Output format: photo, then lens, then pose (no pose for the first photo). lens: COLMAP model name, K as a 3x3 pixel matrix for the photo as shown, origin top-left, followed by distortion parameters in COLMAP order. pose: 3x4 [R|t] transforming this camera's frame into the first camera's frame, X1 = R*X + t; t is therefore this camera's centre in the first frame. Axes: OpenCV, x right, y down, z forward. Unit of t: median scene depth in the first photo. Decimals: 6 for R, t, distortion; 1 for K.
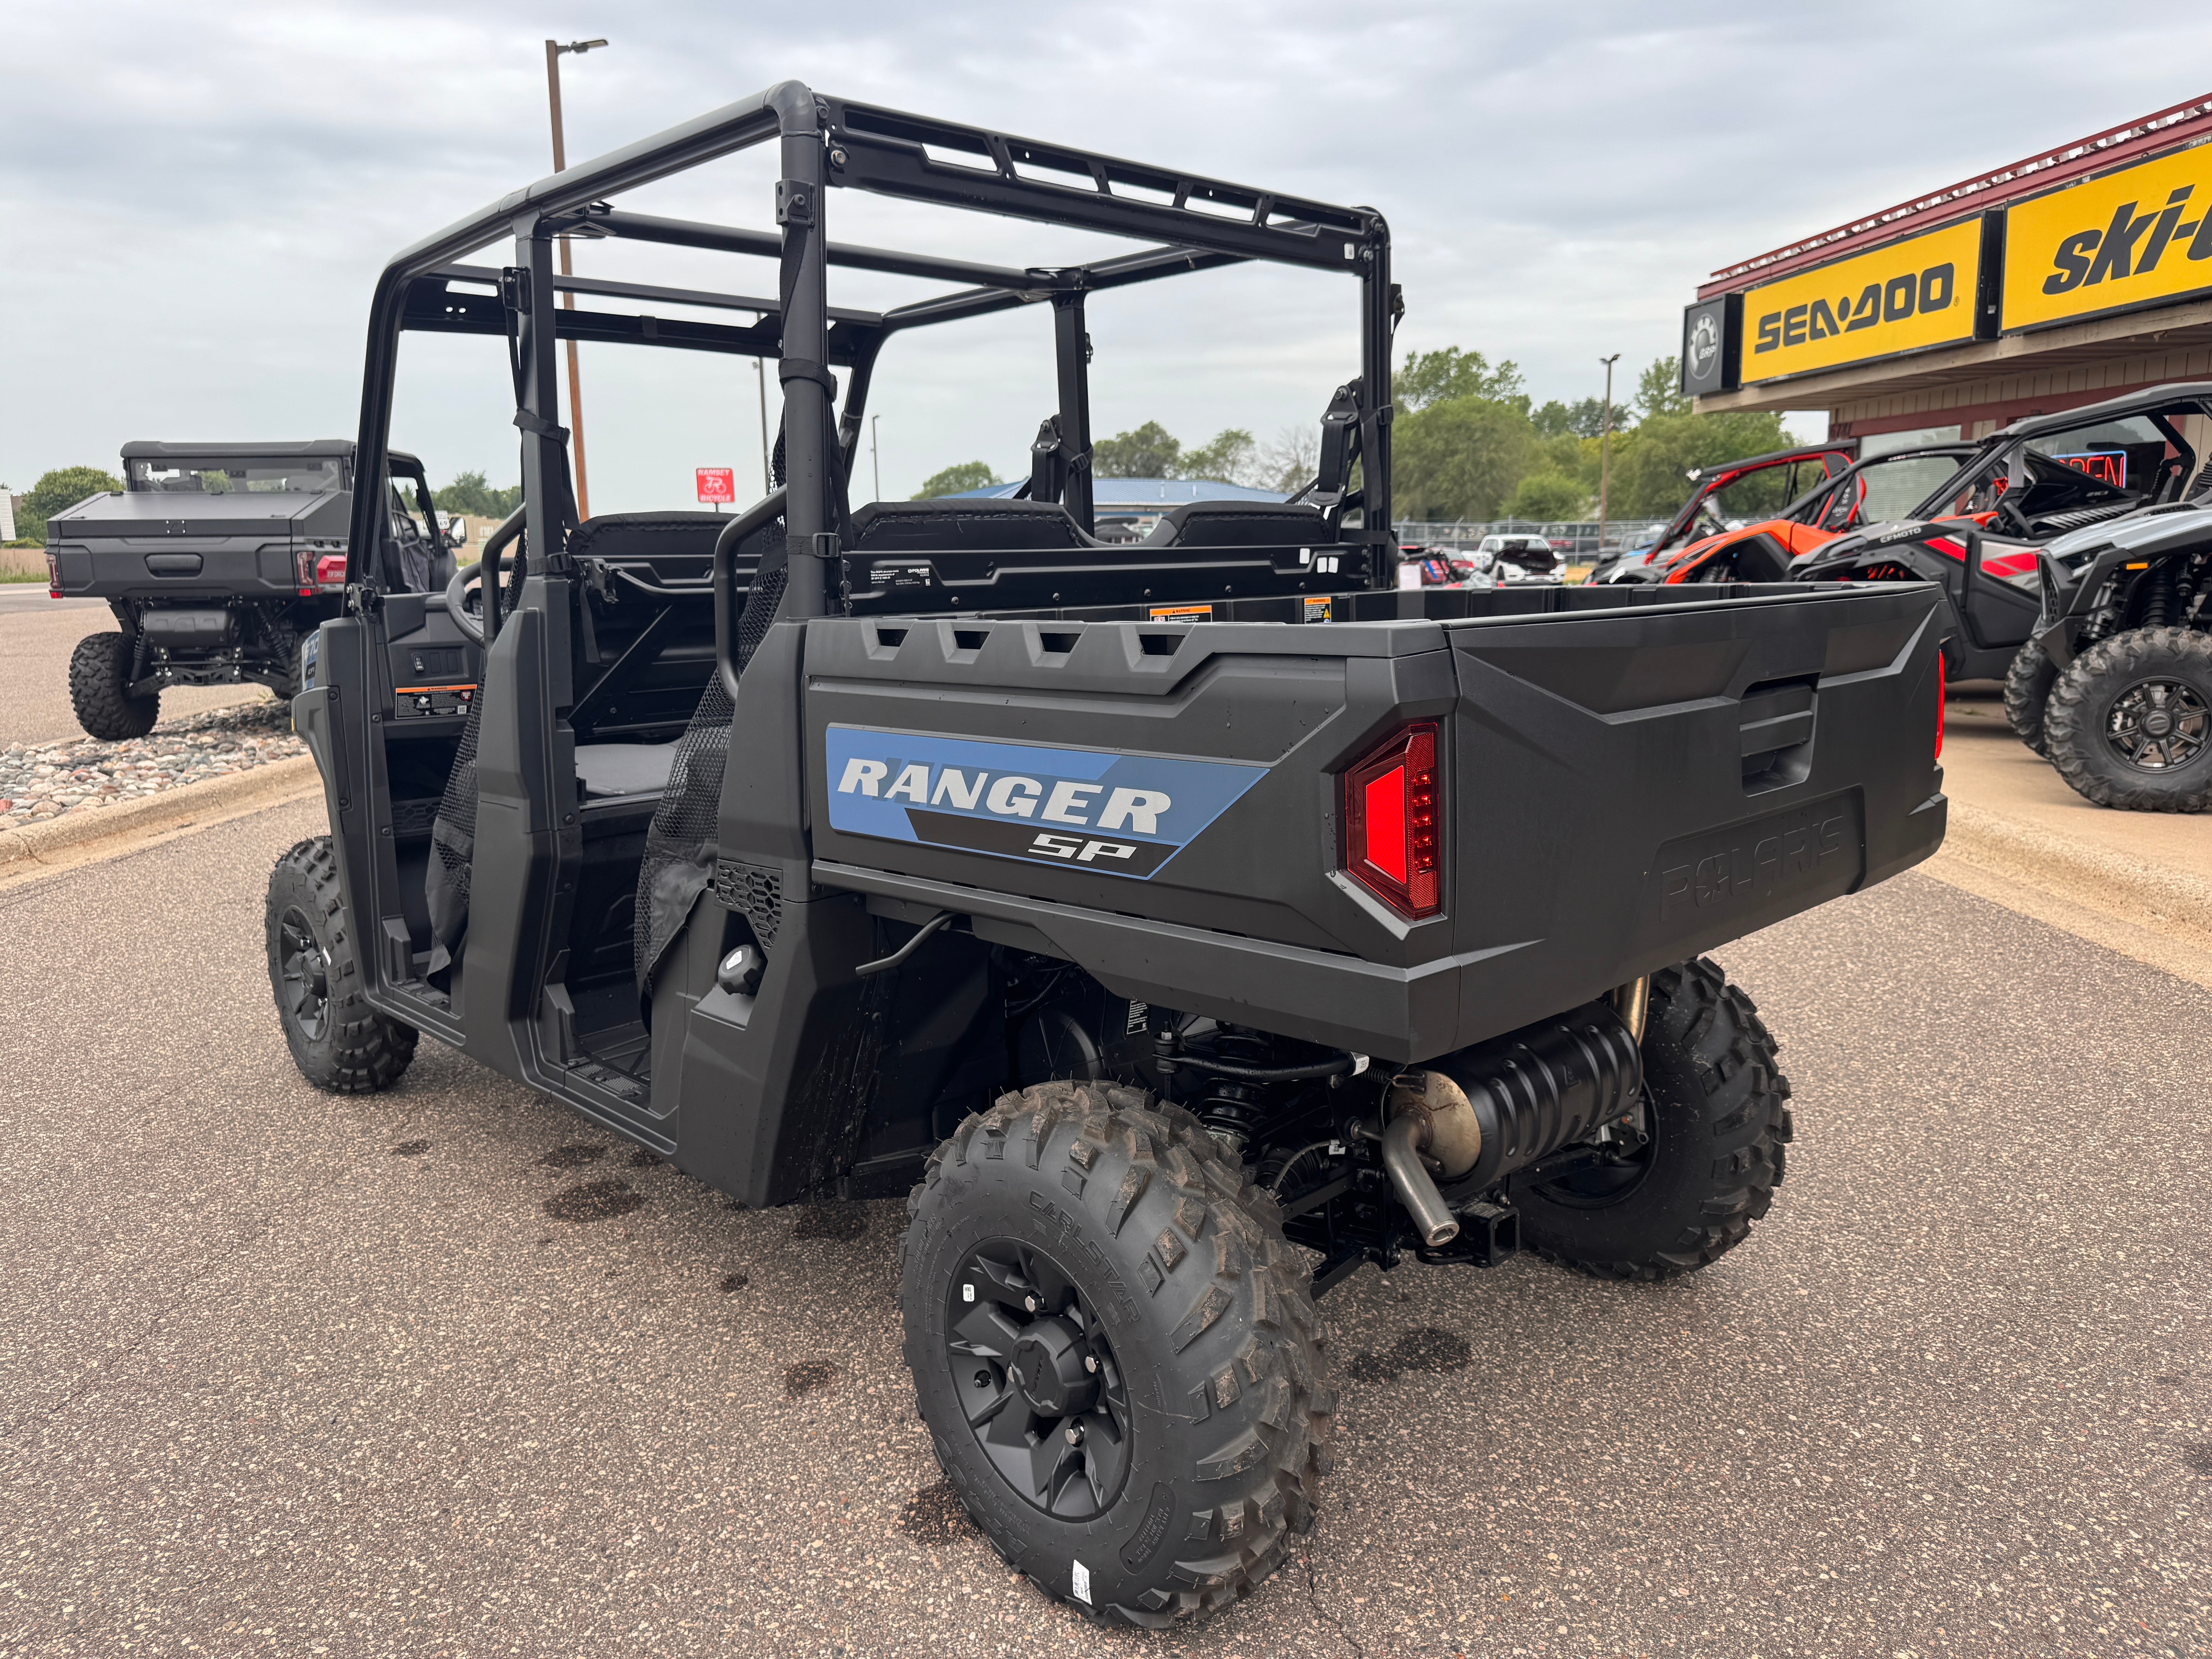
lens RADIAL K [[1586.3, 0, 1115.0], [0, 1586.3, 840.0], [0, 0, 1]] dist [0.032383, -0.034884]
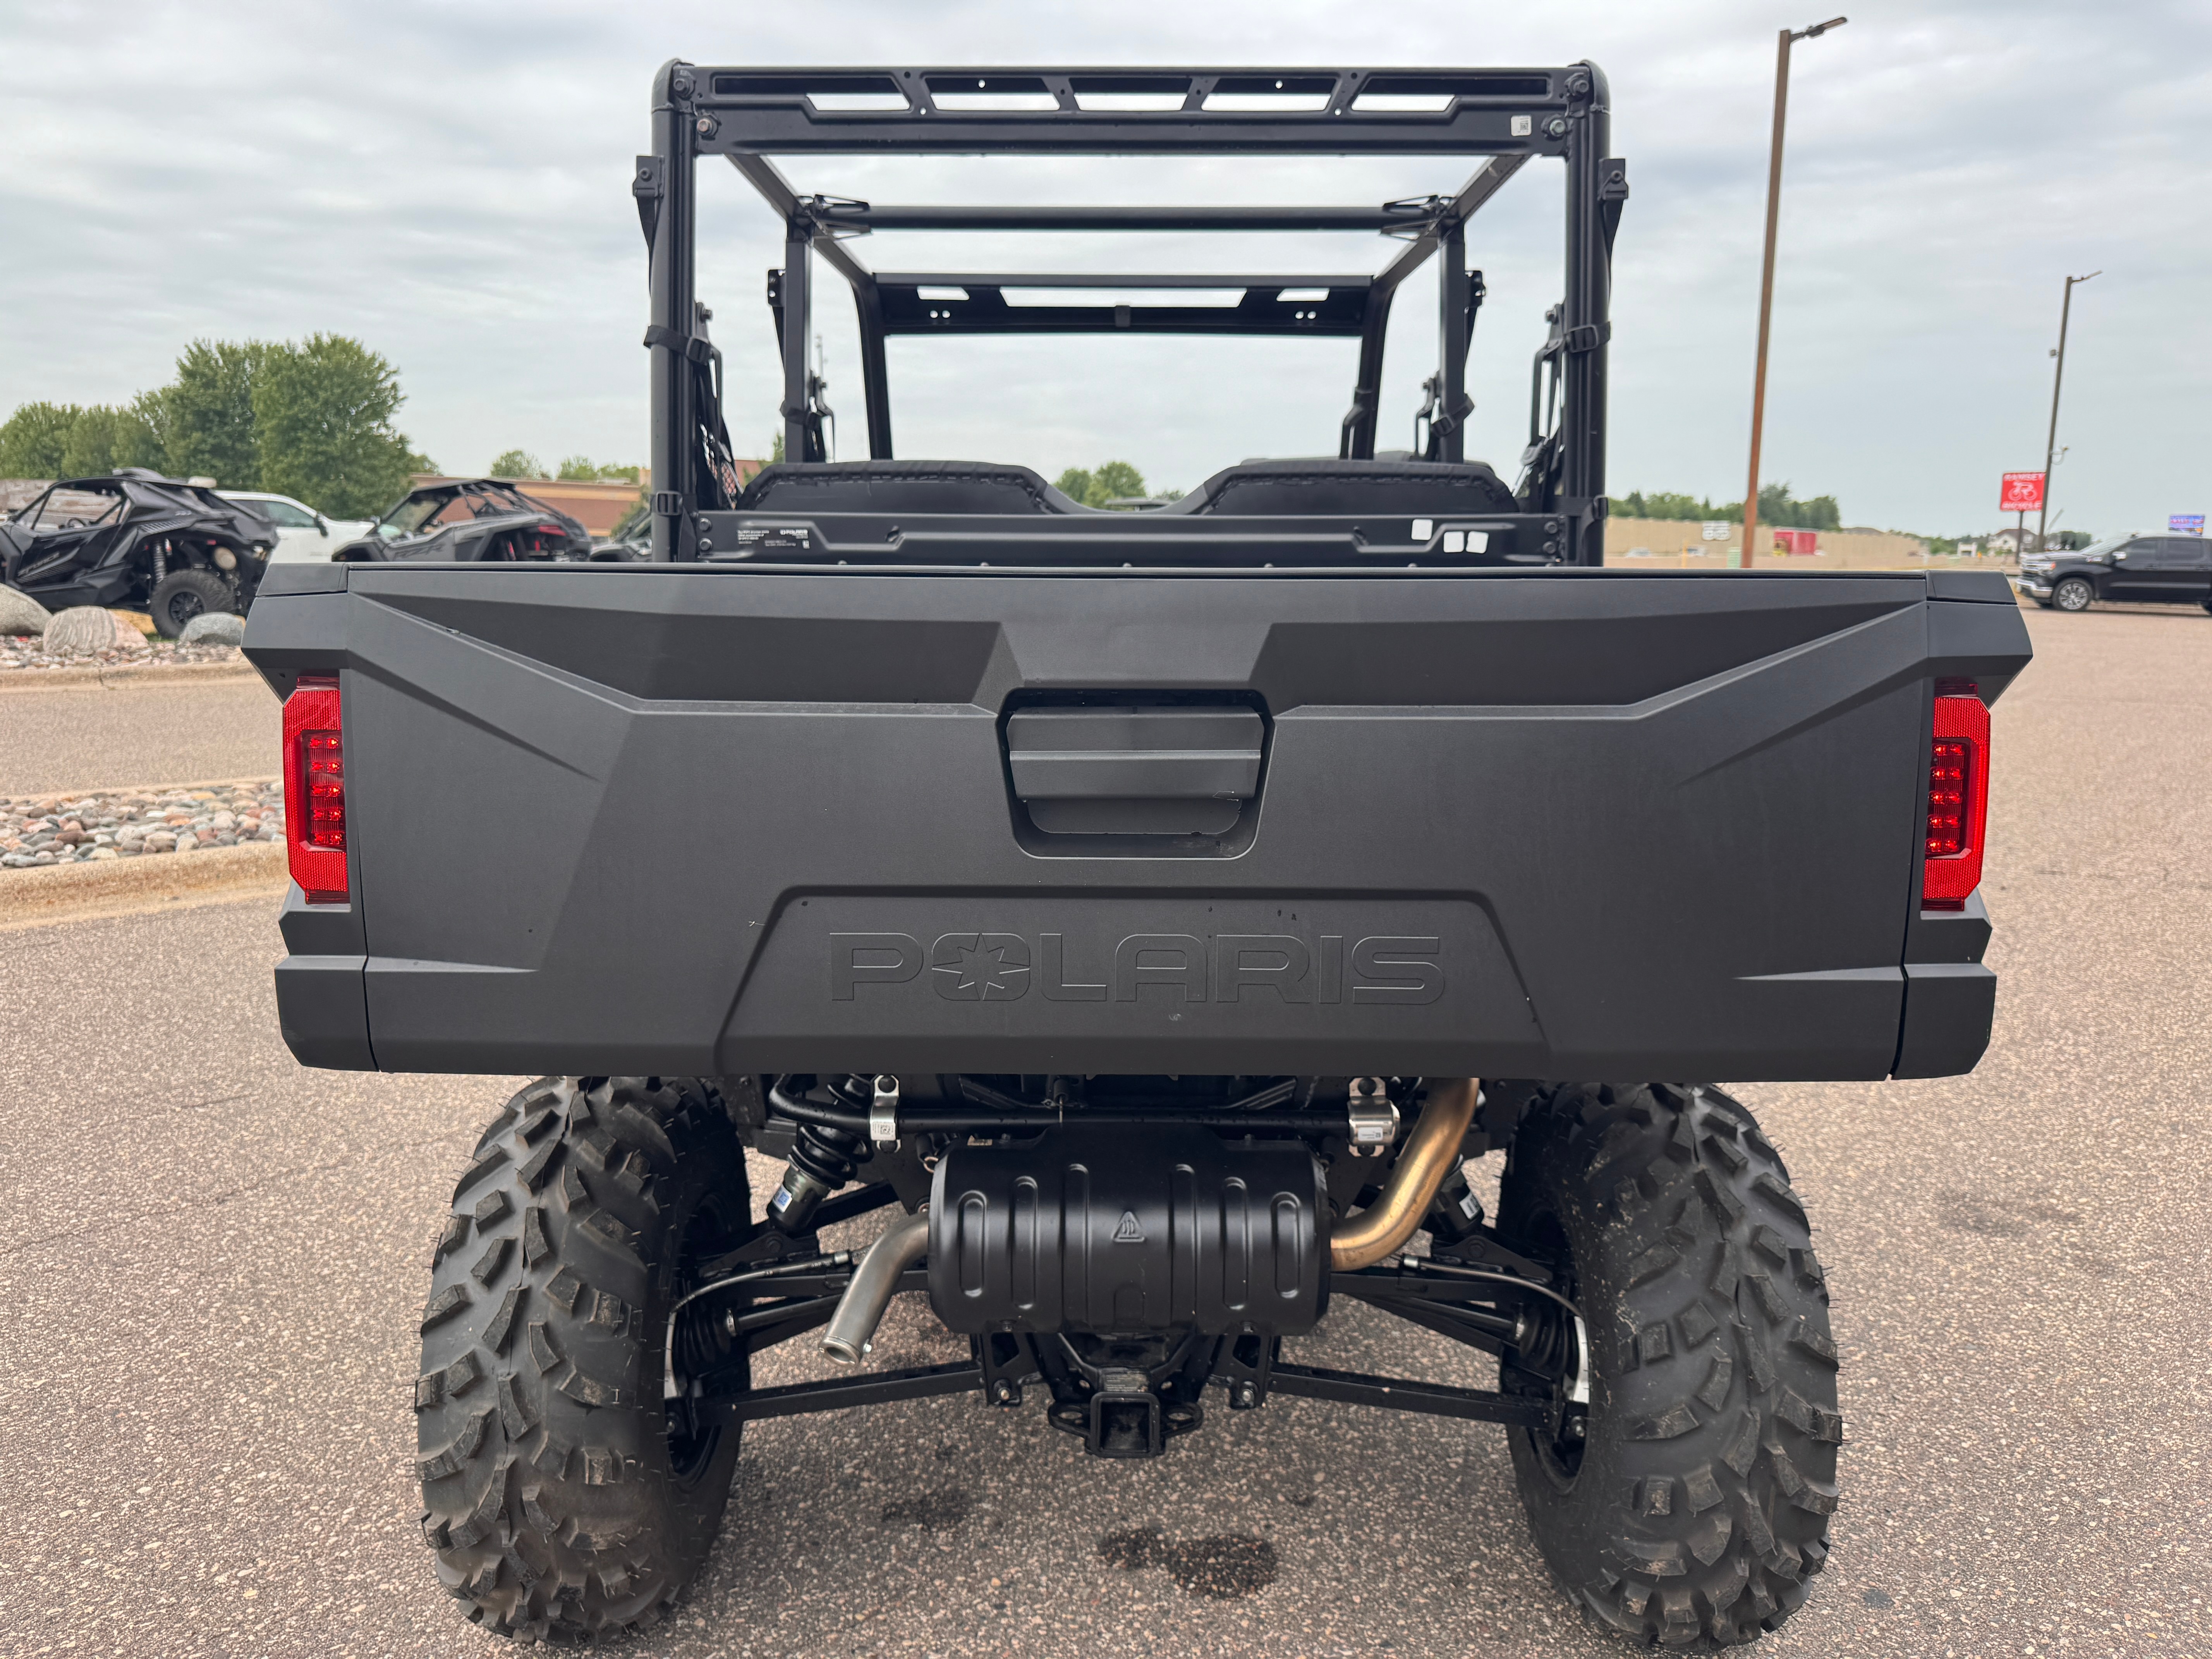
lens RADIAL K [[1586.3, 0, 1089.9], [0, 1586.3, 825.2], [0, 0, 1]] dist [0.032383, -0.034884]
pose [[0.706040, 0.133475, -0.695480, 0.556193], [-0.144642, 0.988554, 0.042883, -0.045537], [0.693243, 0.070319, 0.717265, 0.336409]]
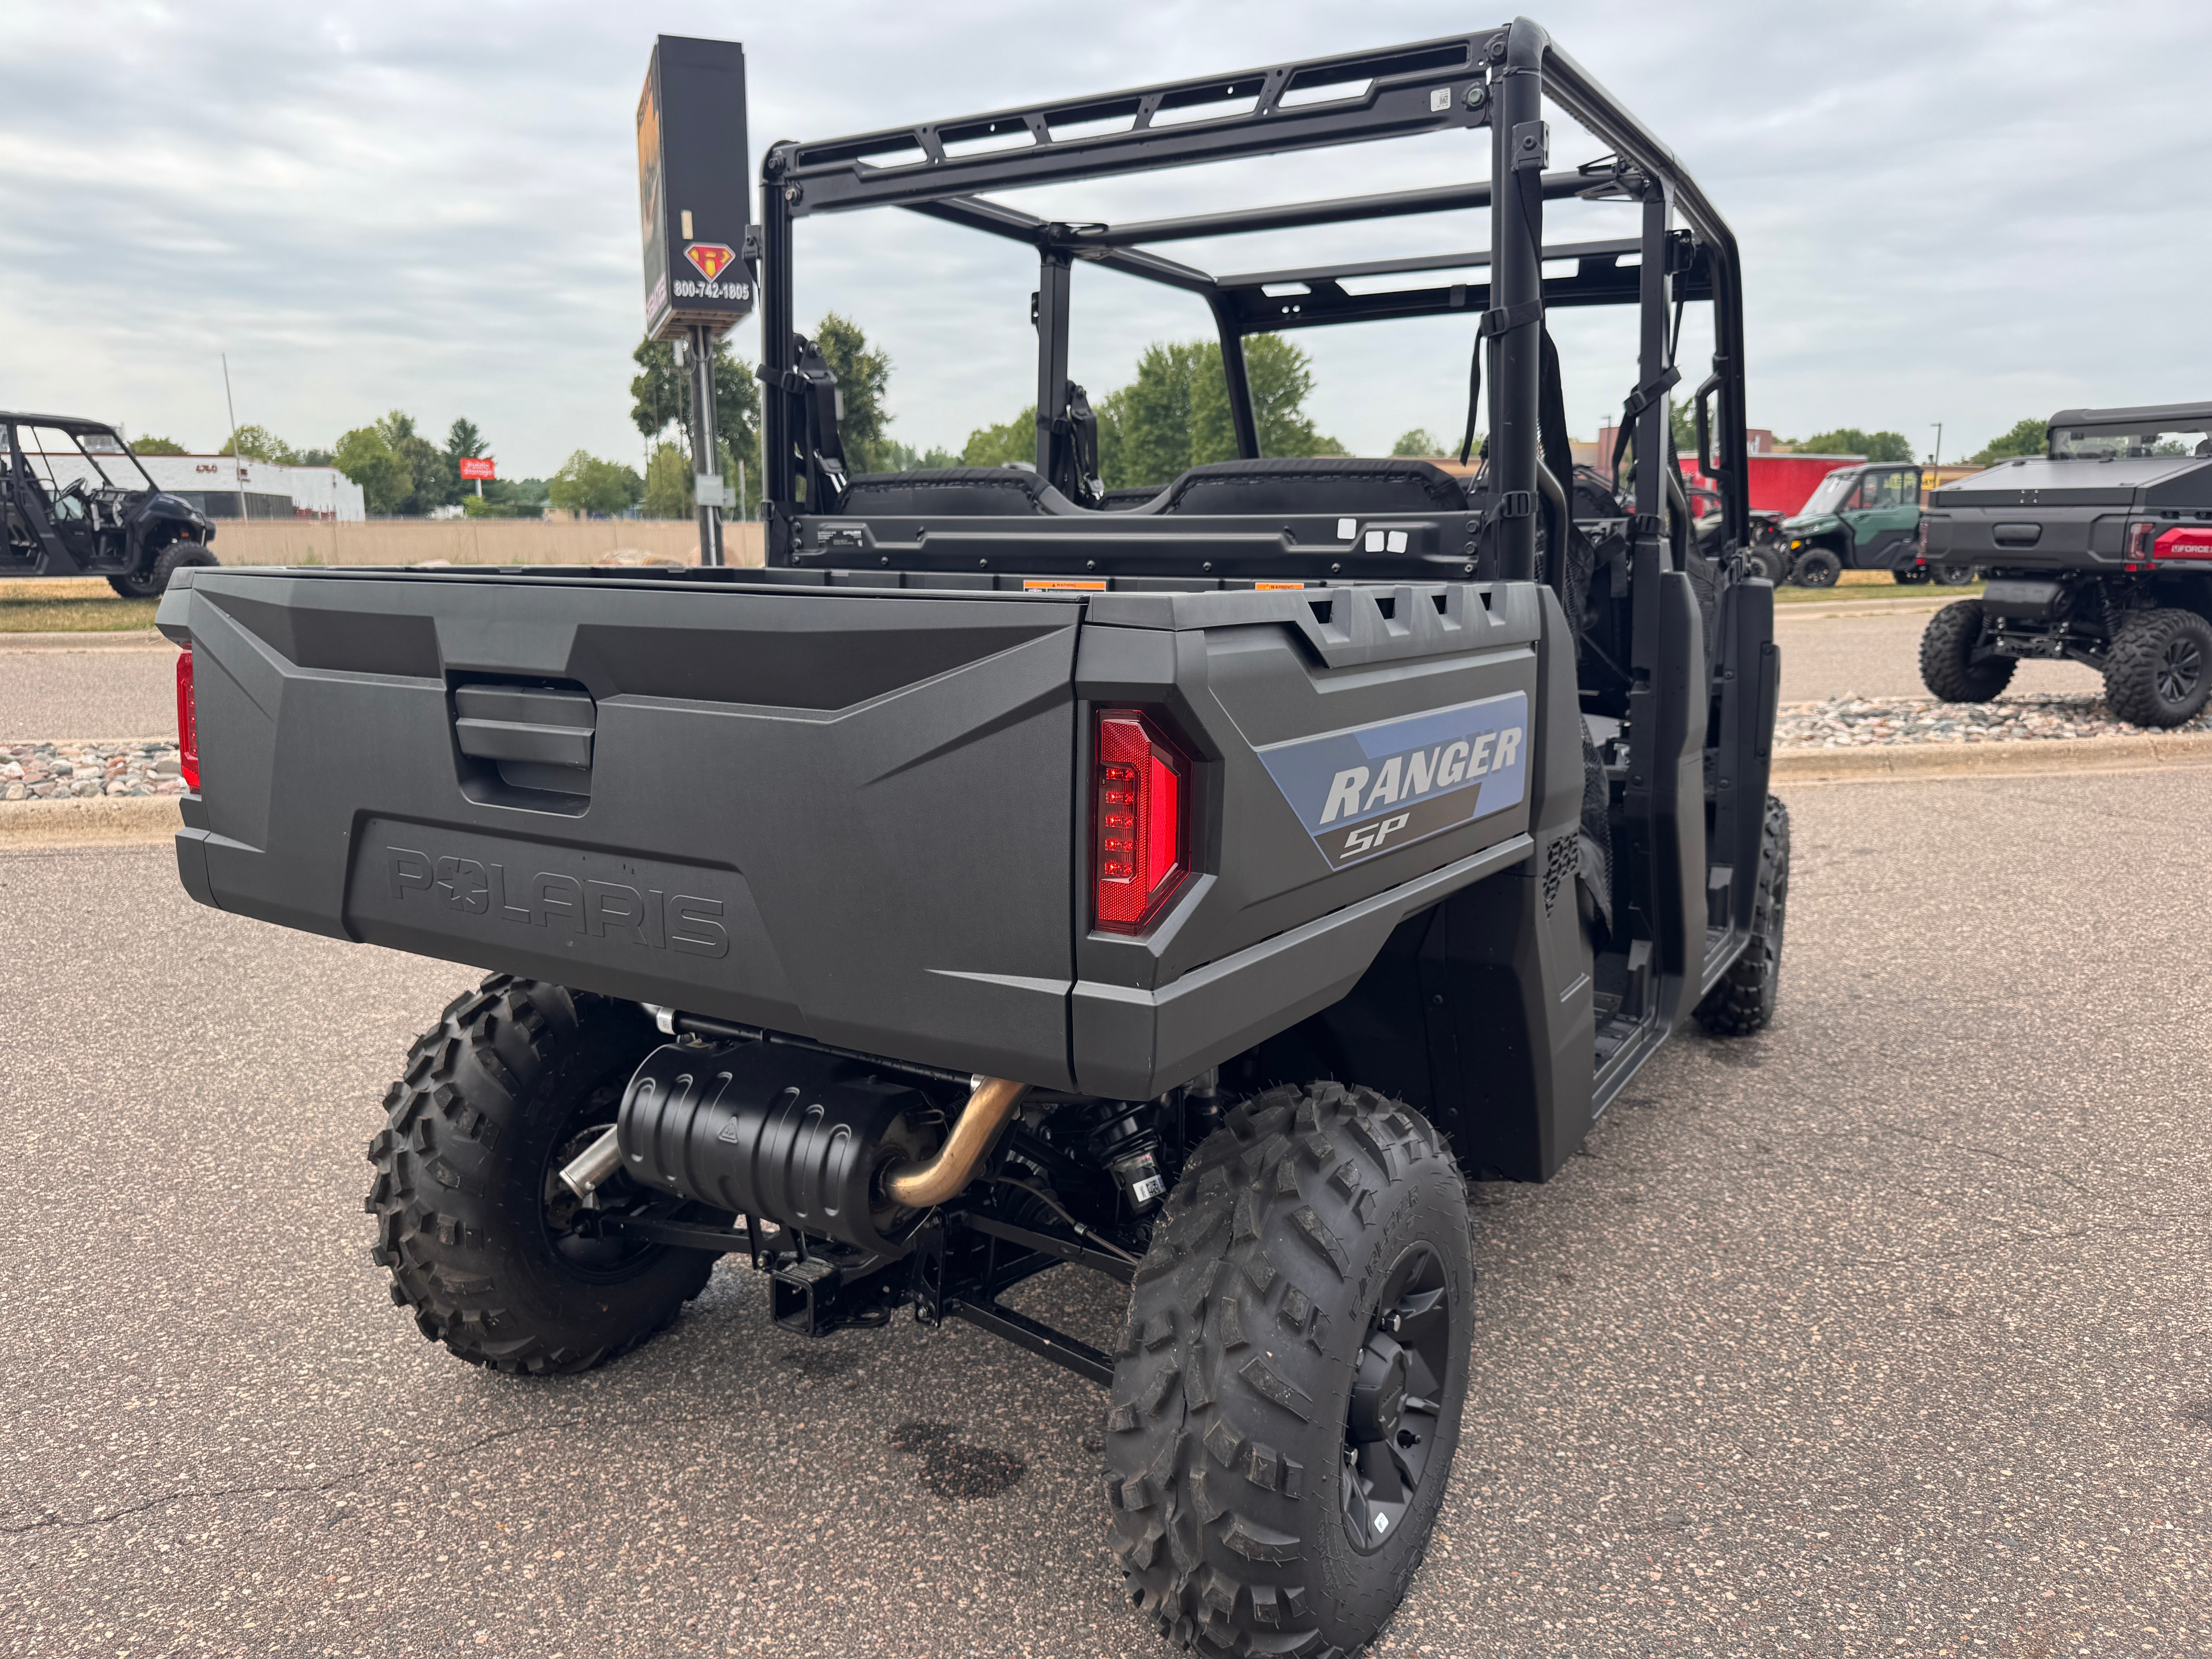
lens RADIAL K [[1586.3, 0, 1116.9], [0, 1586.3, 839.8], [0, 0, 1]] dist [0.032383, -0.034884]
pose [[0.239154, 0.199645, -0.950235, 0.833167], [-0.183256, 0.970327, 0.157744, -0.132392], [0.953532, 0.136411, 0.268643, 0.701529]]
